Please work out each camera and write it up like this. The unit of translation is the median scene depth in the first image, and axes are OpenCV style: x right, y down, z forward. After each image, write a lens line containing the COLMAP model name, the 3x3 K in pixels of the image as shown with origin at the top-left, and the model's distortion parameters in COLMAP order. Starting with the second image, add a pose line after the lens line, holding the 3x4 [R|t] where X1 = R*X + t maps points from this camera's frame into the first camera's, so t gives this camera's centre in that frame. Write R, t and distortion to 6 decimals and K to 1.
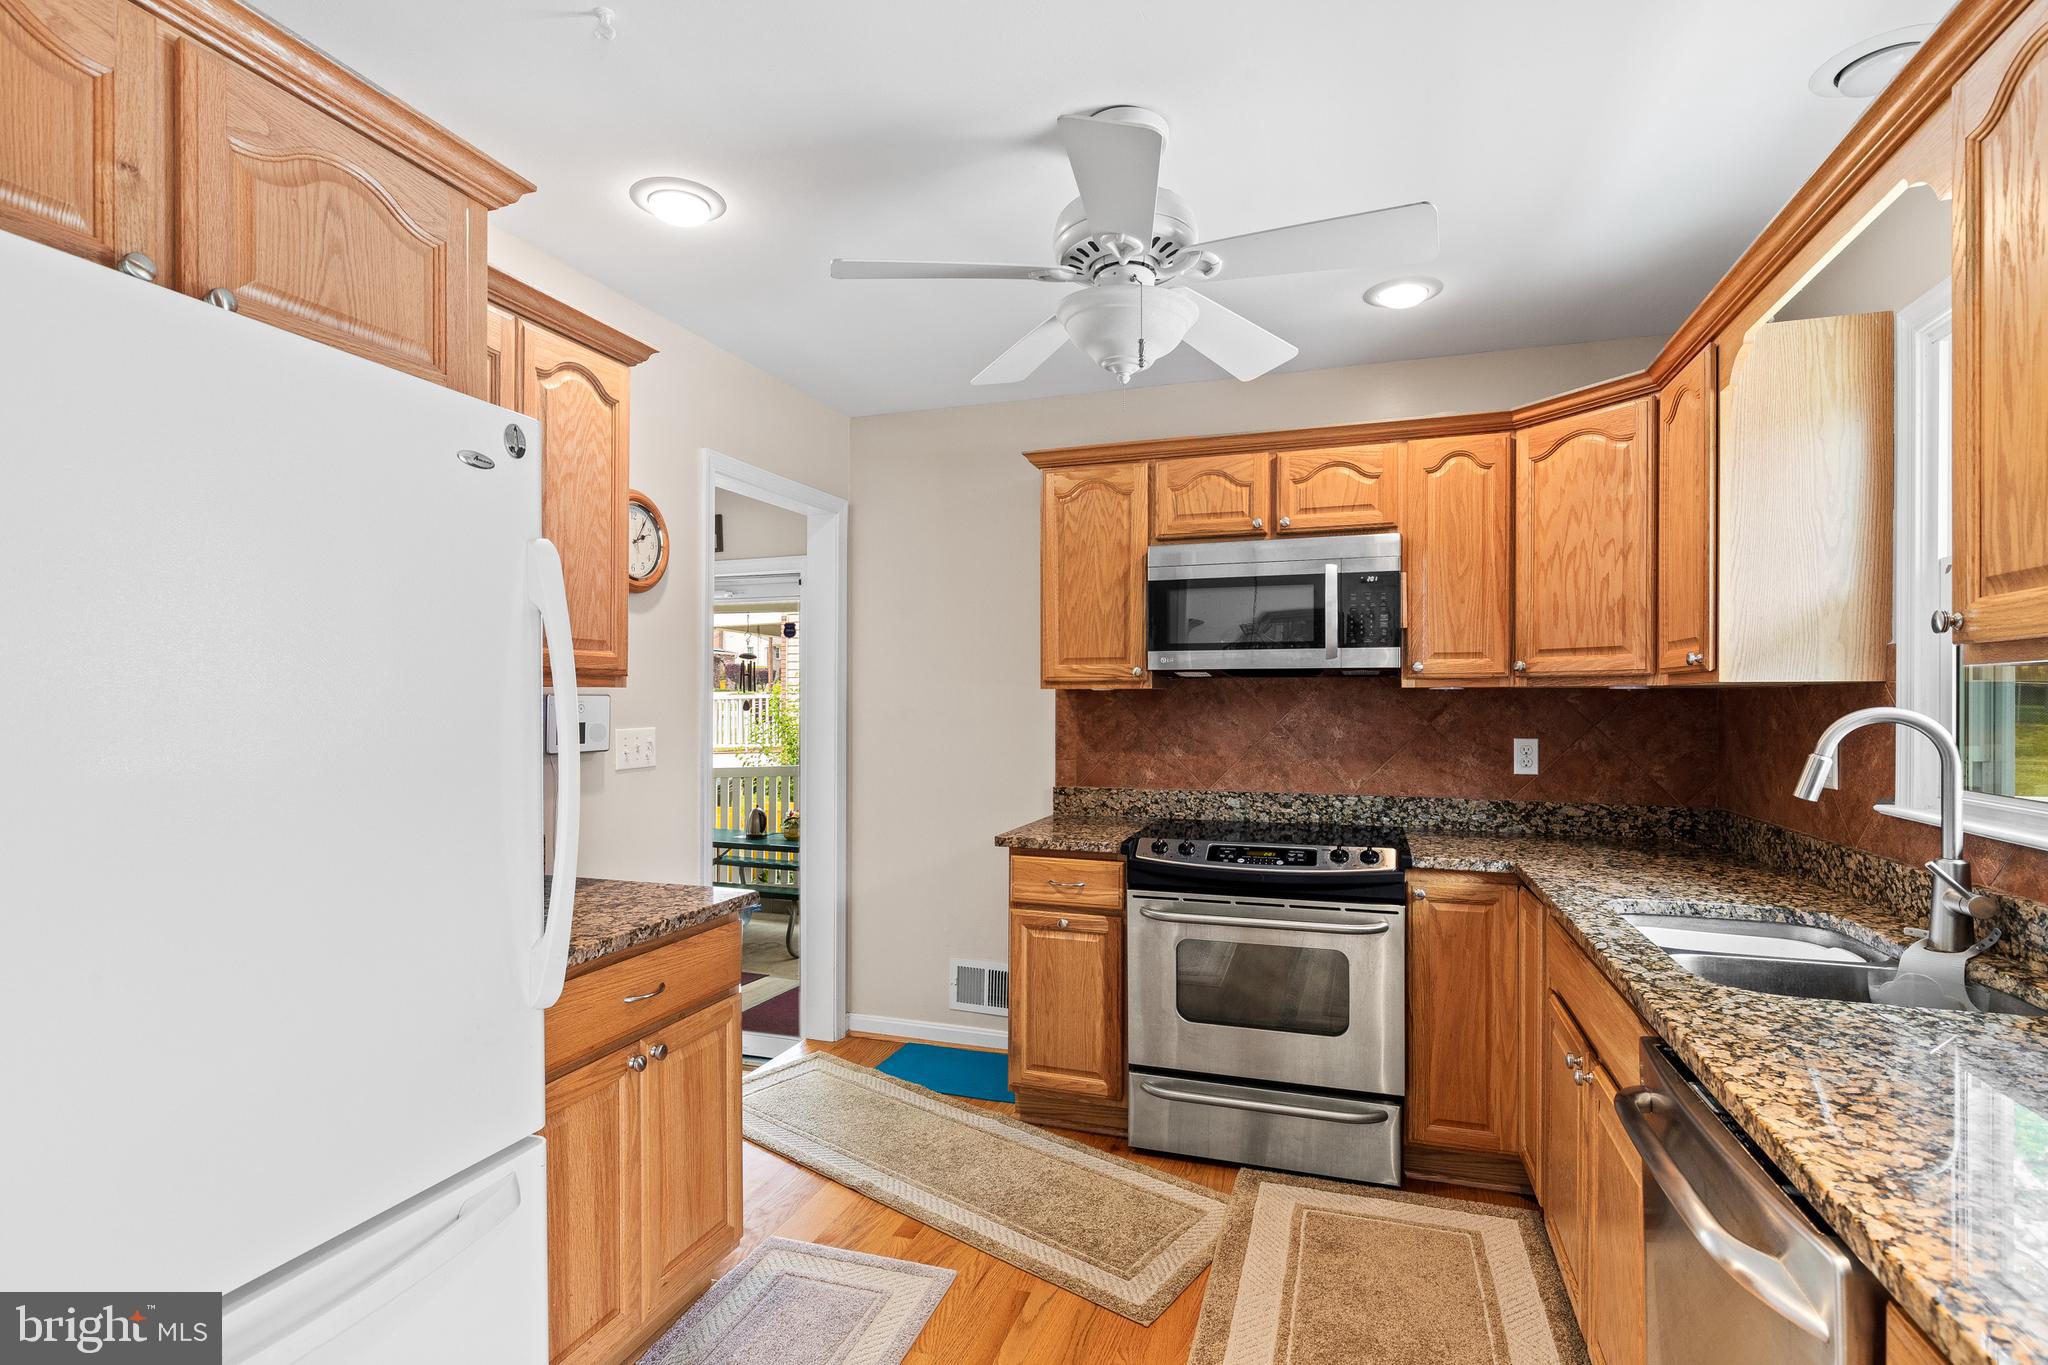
lens RADIAL K [[1067.1, 0, 1024.0], [0, 1067.1, 682.5], [0, 0, 1]] dist [0.000038, -0.000048]
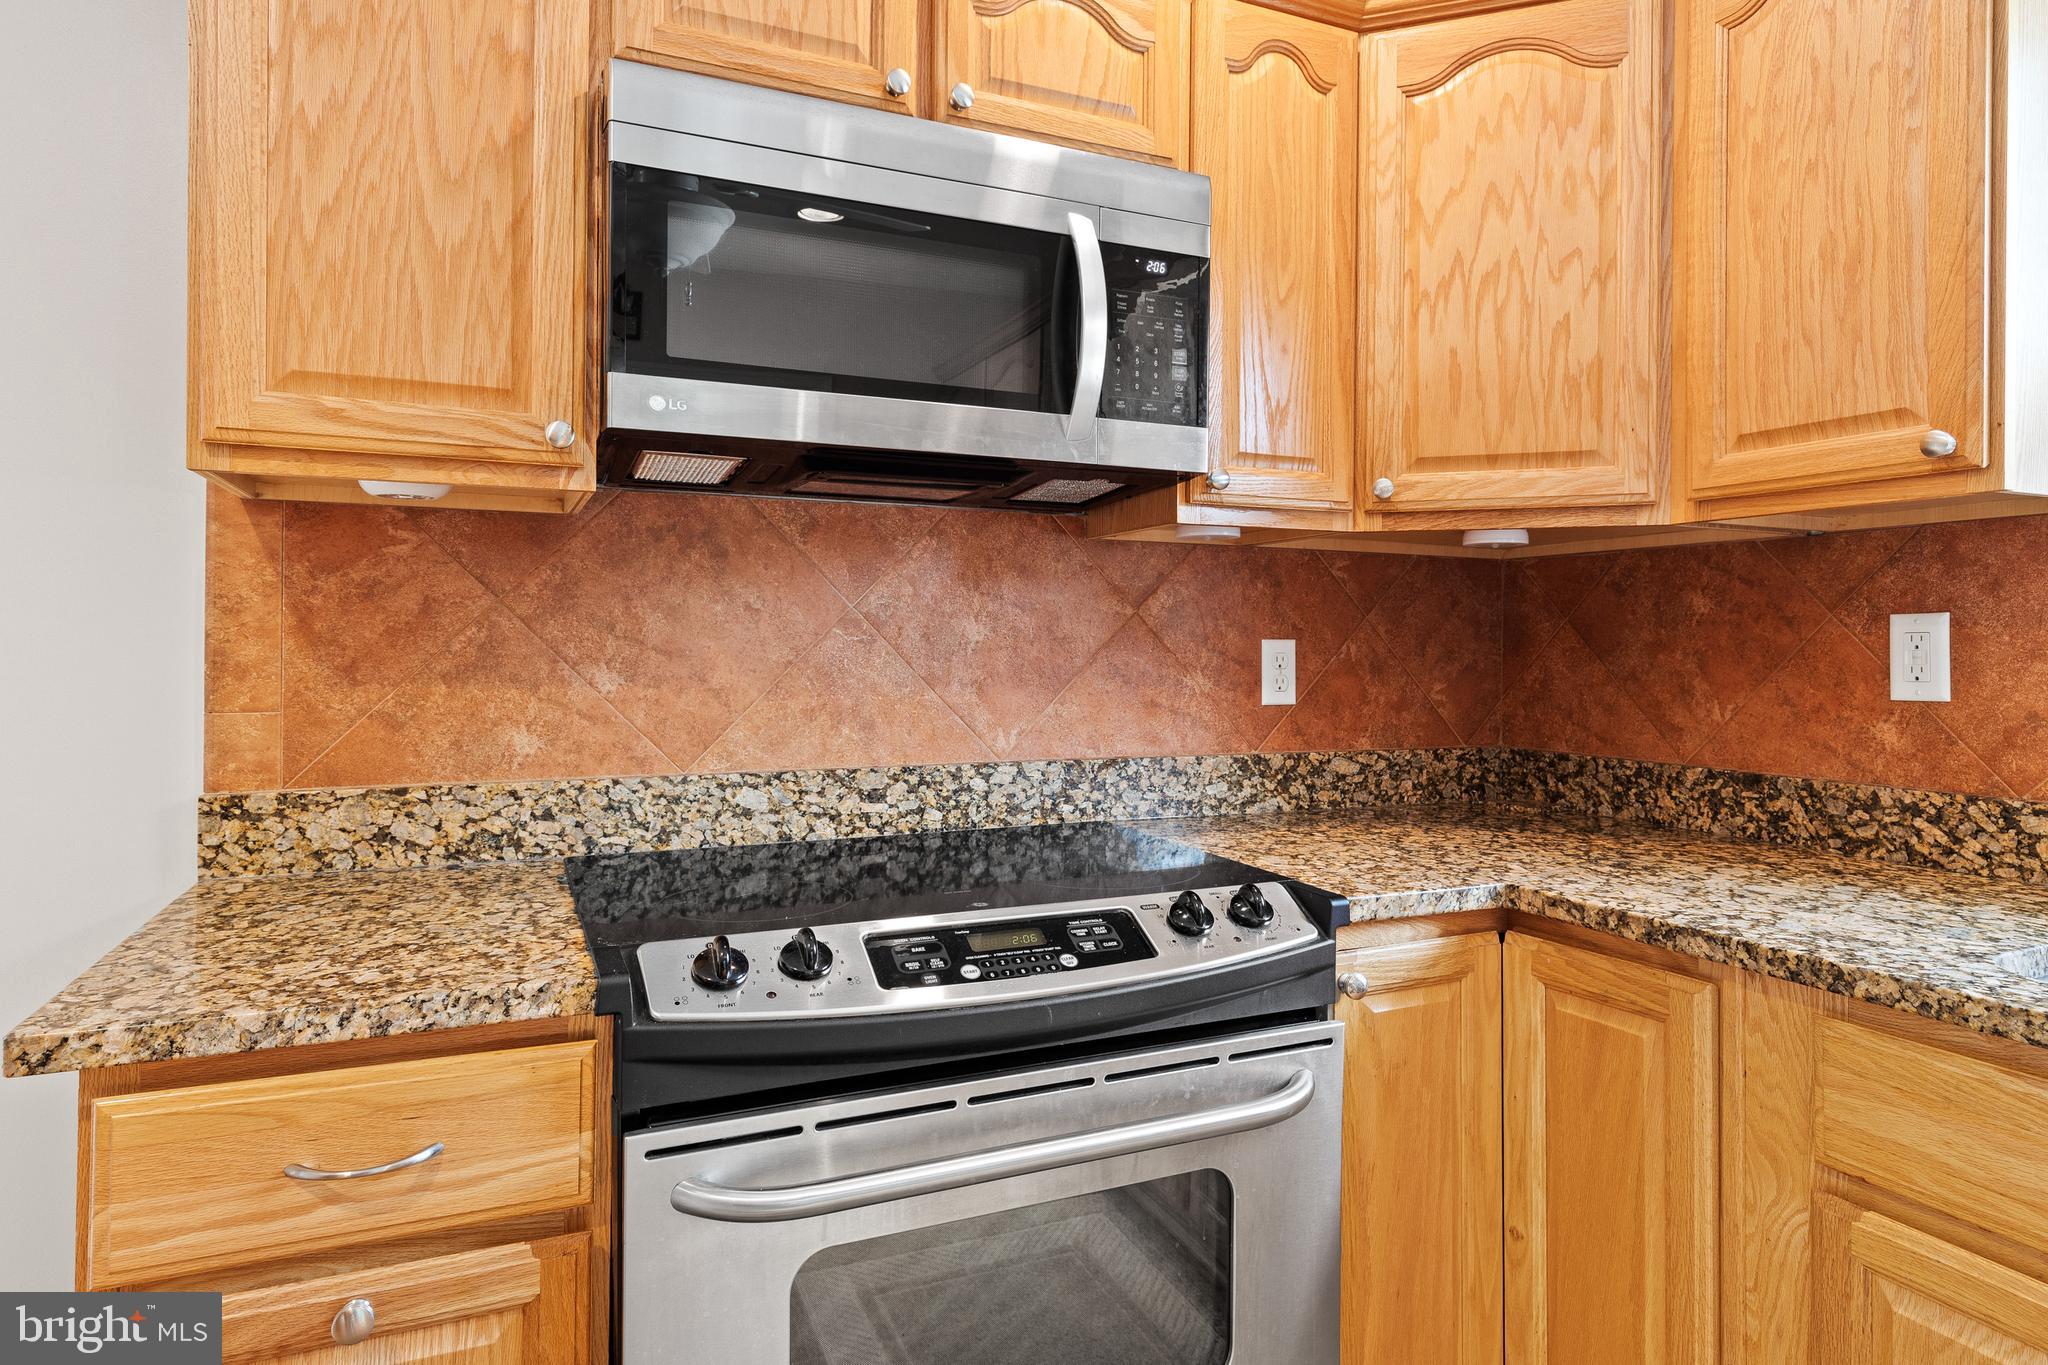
lens RADIAL K [[1182.5, 0, 1023.8], [0, 1182.5, 641.2], [0, 0, 1]] dist [0.007127, 0.001144]
pose [[0.722656, 0.007308, 0.691169, -0.046284], [-0.012672, 0.999916, 0.002677, 0.053586], [-0.691092, -0.010693, 0.722688, 0.653386]]
